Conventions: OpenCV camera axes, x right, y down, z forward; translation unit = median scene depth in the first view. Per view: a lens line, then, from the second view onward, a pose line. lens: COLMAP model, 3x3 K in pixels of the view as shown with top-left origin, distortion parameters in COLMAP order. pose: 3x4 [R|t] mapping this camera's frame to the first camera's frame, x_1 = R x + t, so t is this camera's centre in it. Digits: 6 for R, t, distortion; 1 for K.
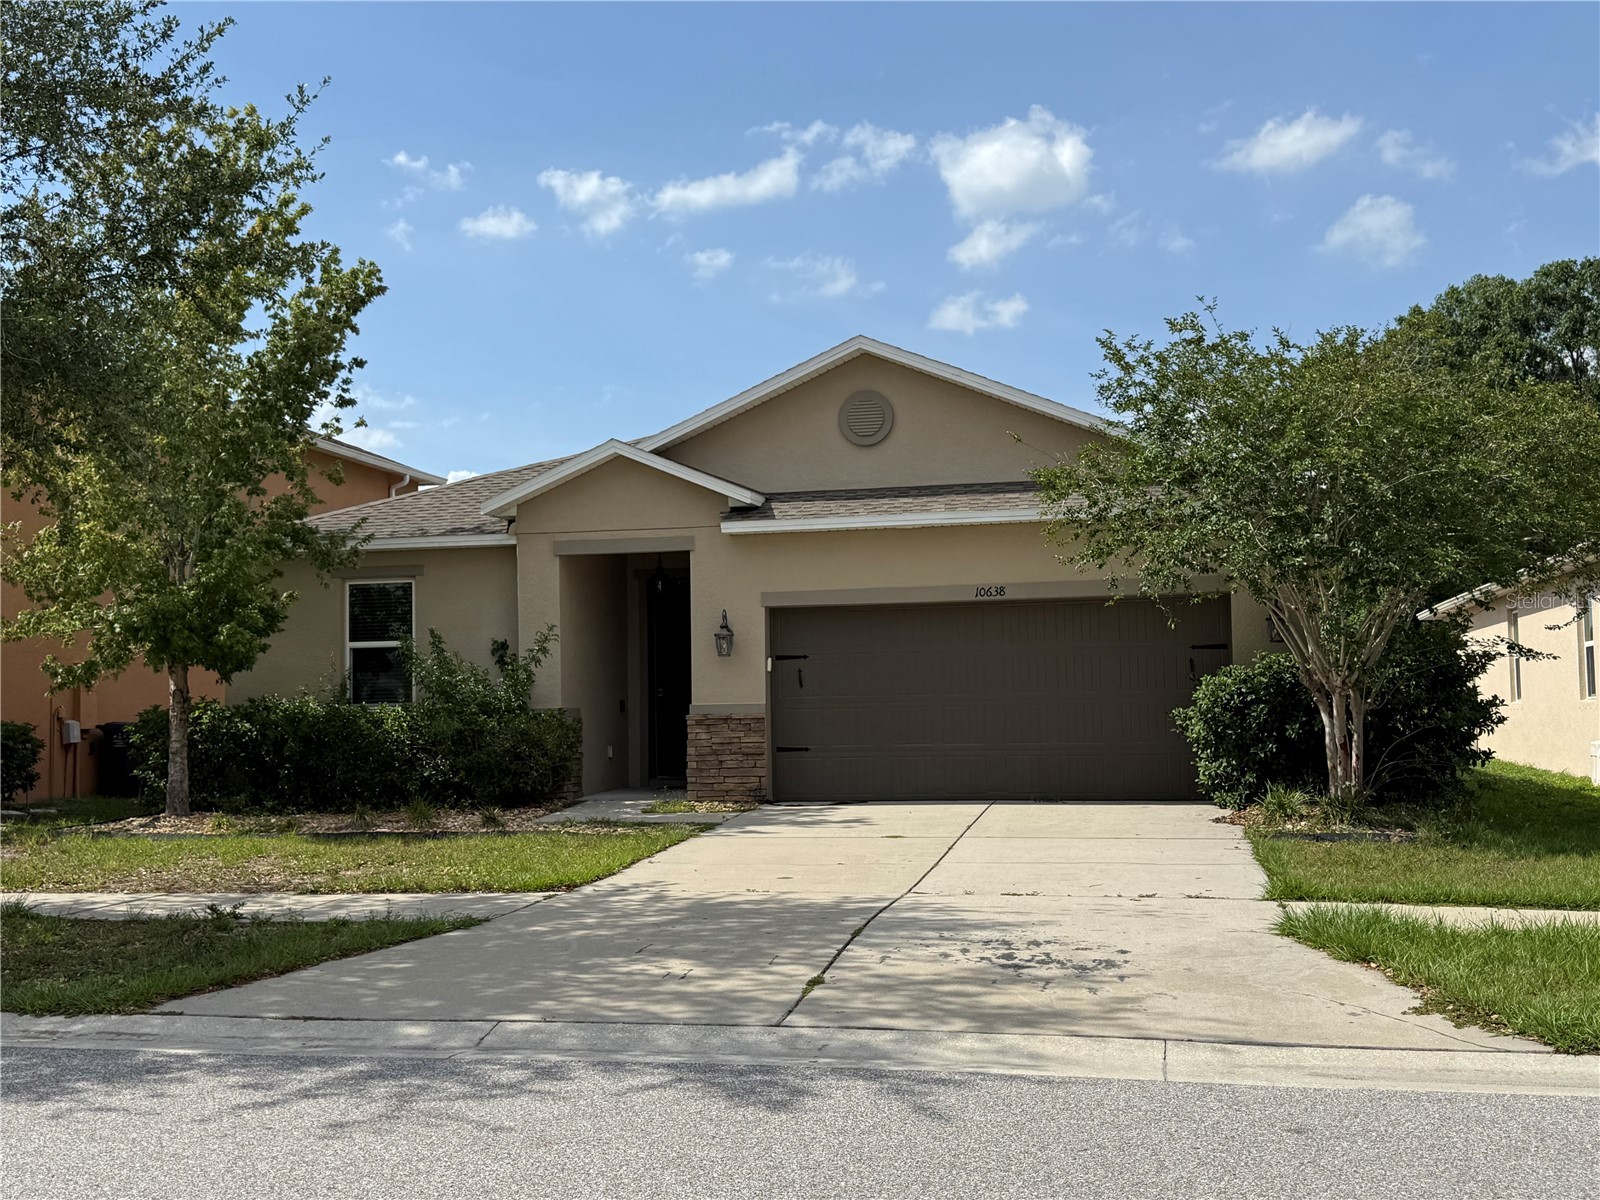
lens RADIAL K [[1767.3, 0, 767.8], [0, 1767.3, 596.7], [0, 0, 1]] dist [0.093734, 0.000000]
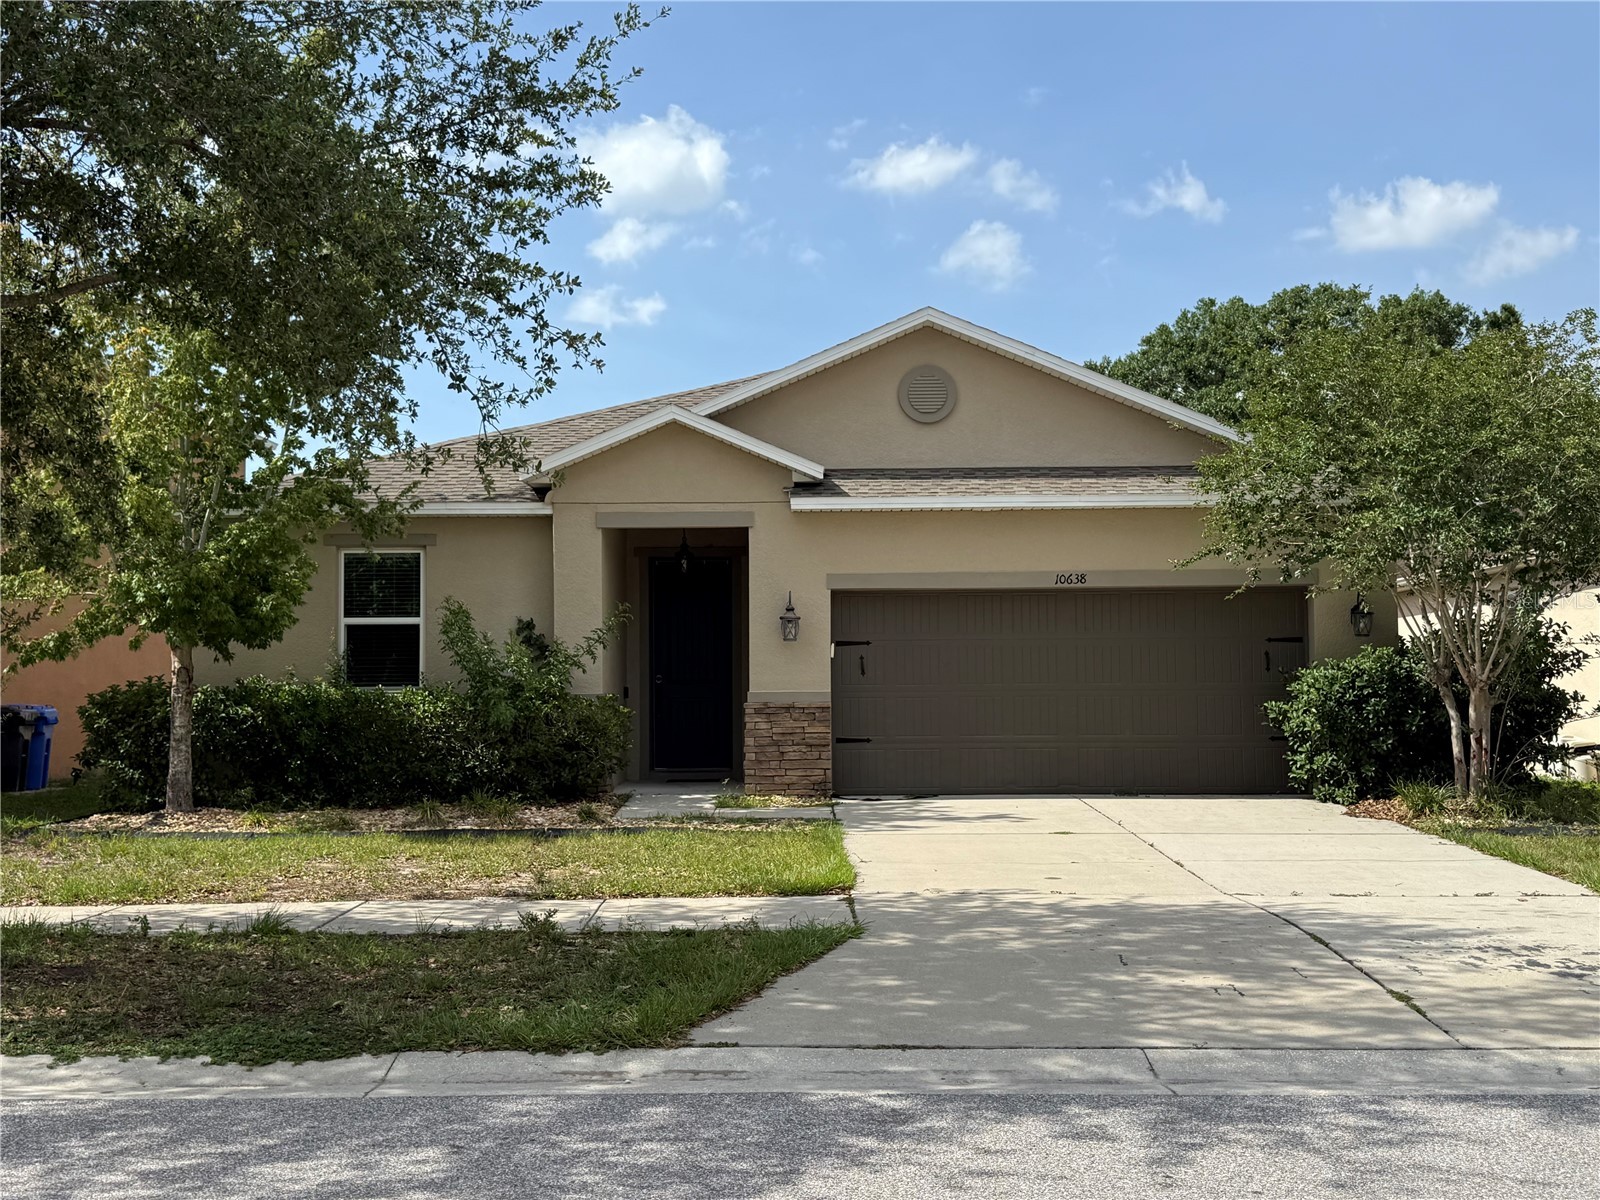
lens RADIAL K [[1767.3, 0, 797.6], [0, 1767.3, 603.2], [0, 0, 1]] dist [0.093734, 0.000000]
pose [[0.976338, 0.022347, 0.215094, -0.221192], [-0.023744, 0.999710, 0.003913, 0.009890], [-0.214944, -0.008927, 0.976585, 0.083244]]
